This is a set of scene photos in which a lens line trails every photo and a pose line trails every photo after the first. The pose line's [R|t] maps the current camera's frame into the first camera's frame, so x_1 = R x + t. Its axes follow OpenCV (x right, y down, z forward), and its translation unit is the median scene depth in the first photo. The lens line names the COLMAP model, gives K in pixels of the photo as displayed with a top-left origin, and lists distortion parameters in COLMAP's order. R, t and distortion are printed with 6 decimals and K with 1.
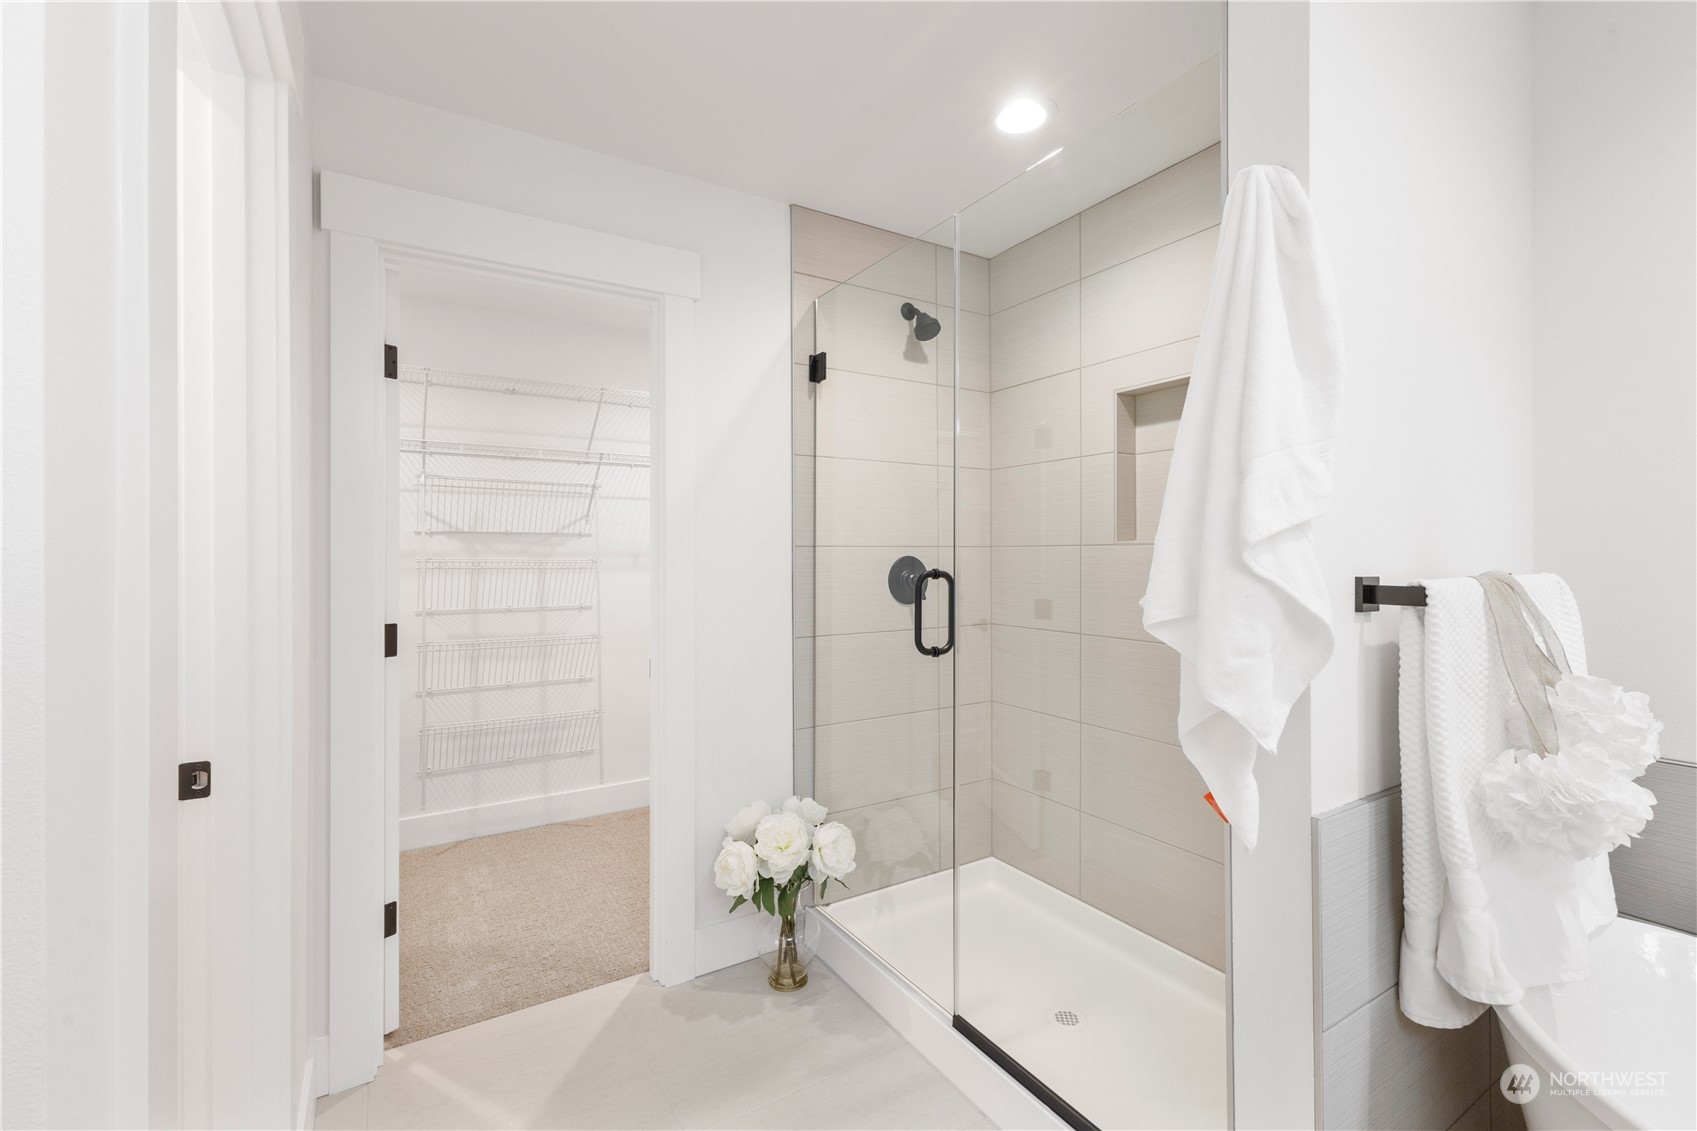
lens RADIAL K [[736.2, 0, 849.6], [0, 736.2, 552.8], [0, 0, 1]] dist [0.006376, -0.001091]
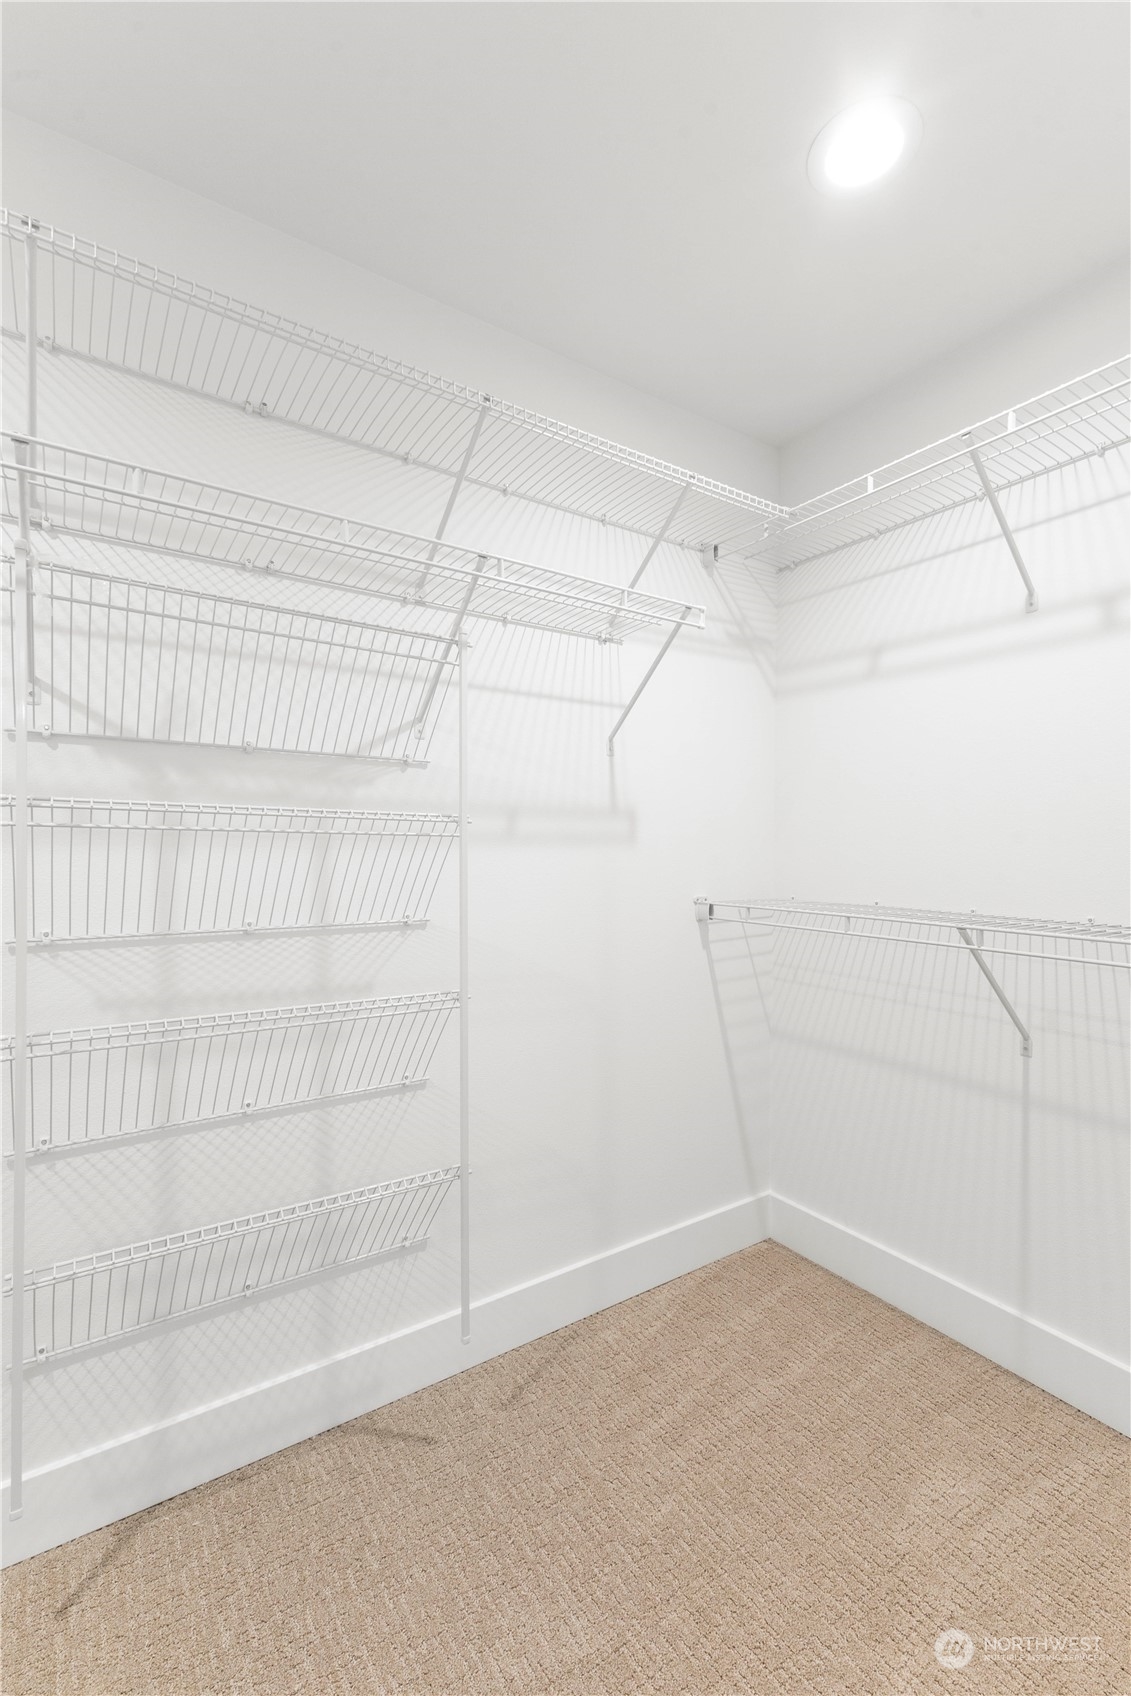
lens RADIAL K [[735.8, 0, 559.9], [0, 735.8, 846.3], [0, 0, 1]] dist [0.006376, -0.001091]
pose [[0.999188, 0.009555, 0.039132, -0.306701], [-0.009678, 0.999949, 0.002959, 0.025791], [-0.039102, -0.003335, 0.999230, 0.584079]]
